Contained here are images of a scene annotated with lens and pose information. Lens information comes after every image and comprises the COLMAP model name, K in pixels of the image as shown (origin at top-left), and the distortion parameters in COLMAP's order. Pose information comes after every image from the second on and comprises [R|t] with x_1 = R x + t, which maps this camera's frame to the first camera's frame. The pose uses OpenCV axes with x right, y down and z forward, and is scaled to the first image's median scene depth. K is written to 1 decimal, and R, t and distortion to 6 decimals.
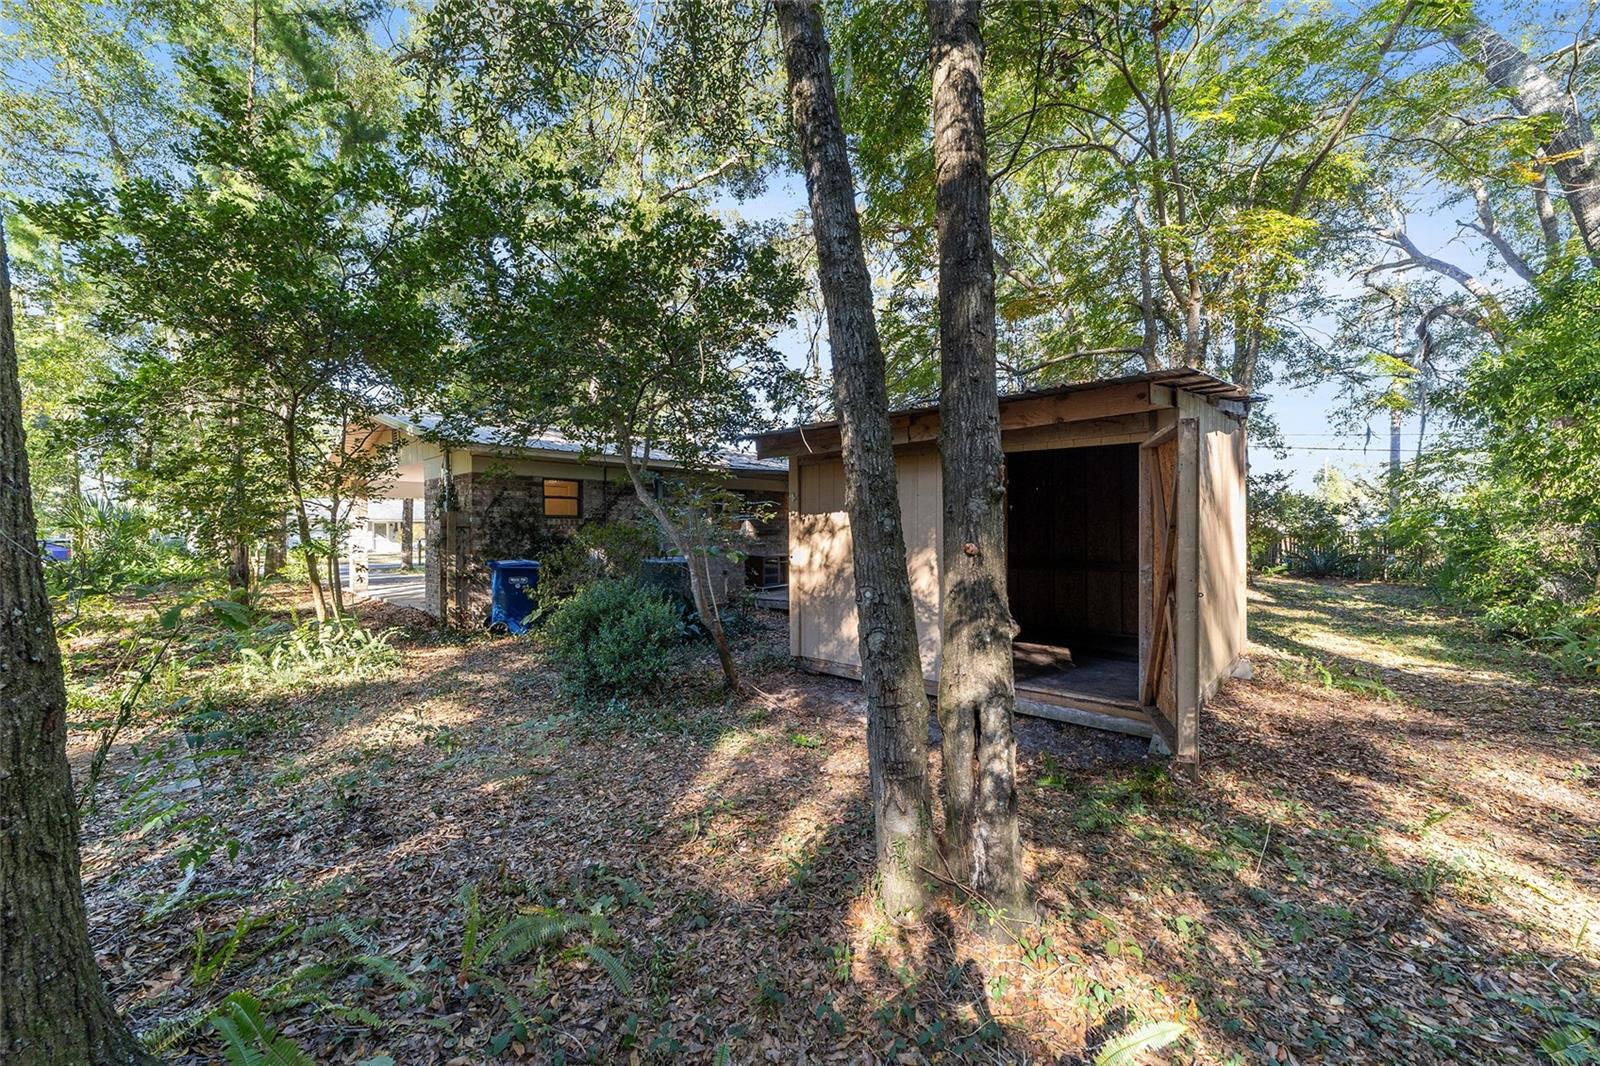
lens RADIAL K [[620.4, 0, 798.4], [0, 620.4, 533.5], [0, 0, 1]] dist [0.007136, 0.000055]
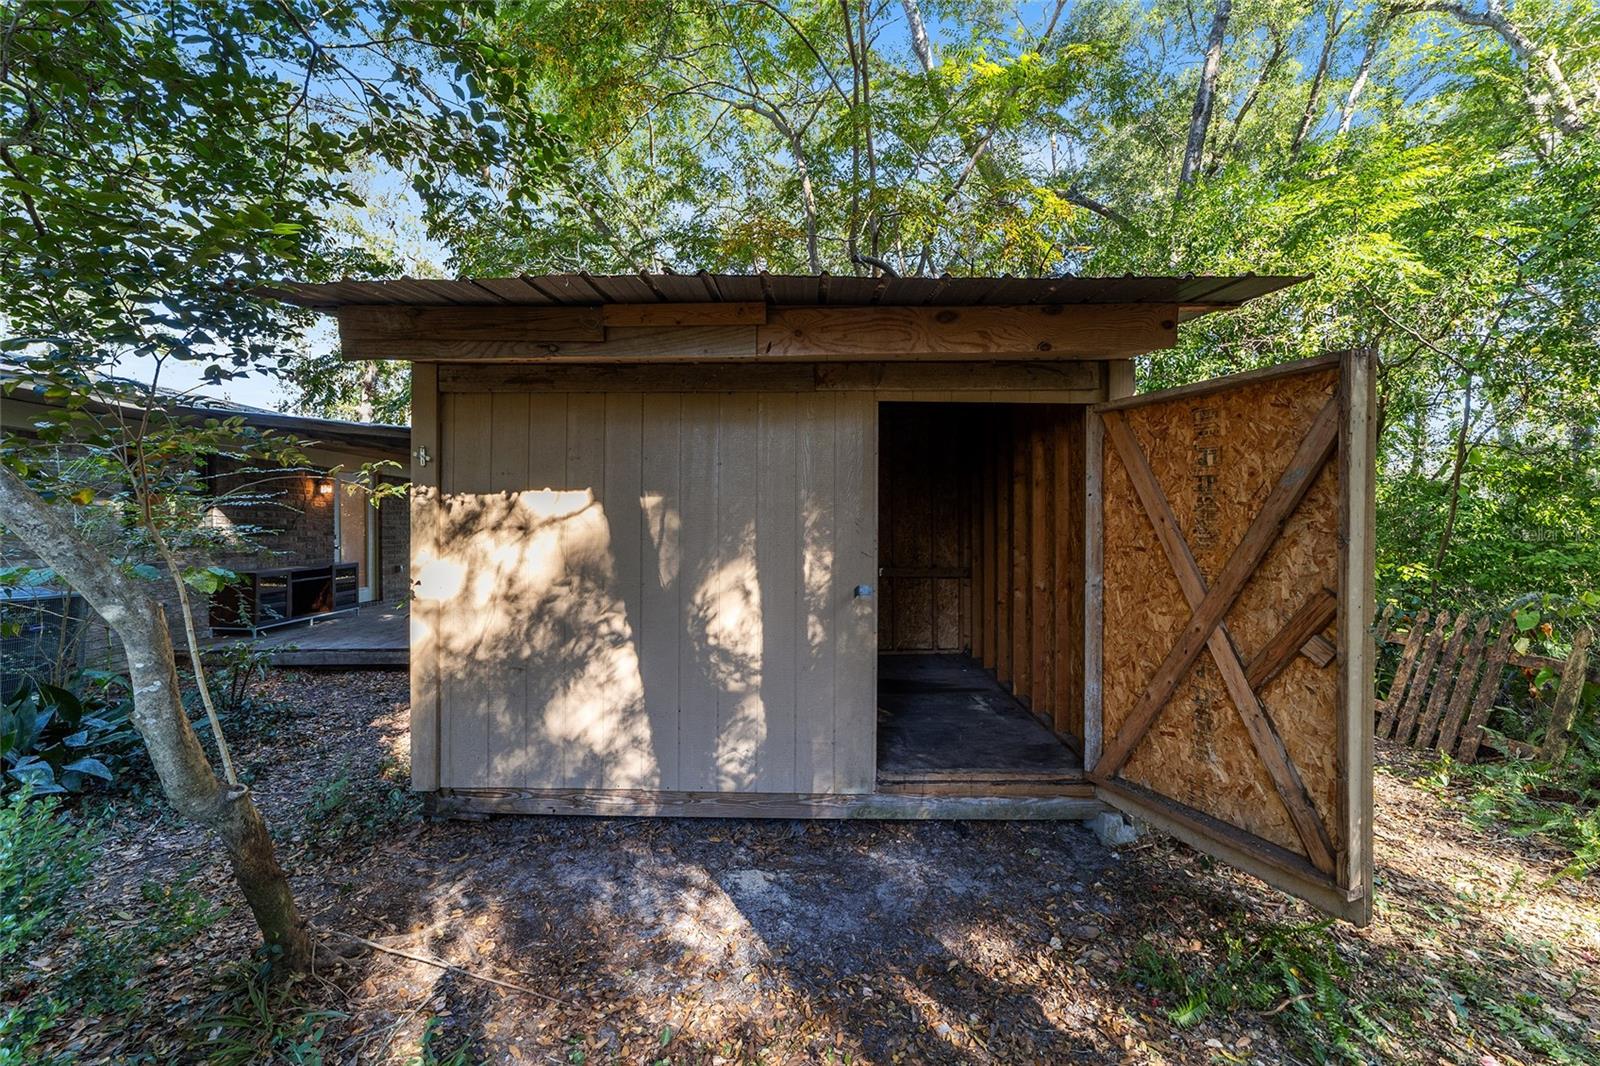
lens RADIAL K [[620.4, 0, 803.7], [0, 620.4, 522.2], [0, 0, 1]] dist [0.007136, 0.000055]
pose [[0.751194, 0.009576, 0.660012, -0.108619], [0.000638, 0.999884, -0.015233, -0.000717], [-0.660081, 0.011863, 0.751101, 0.465217]]
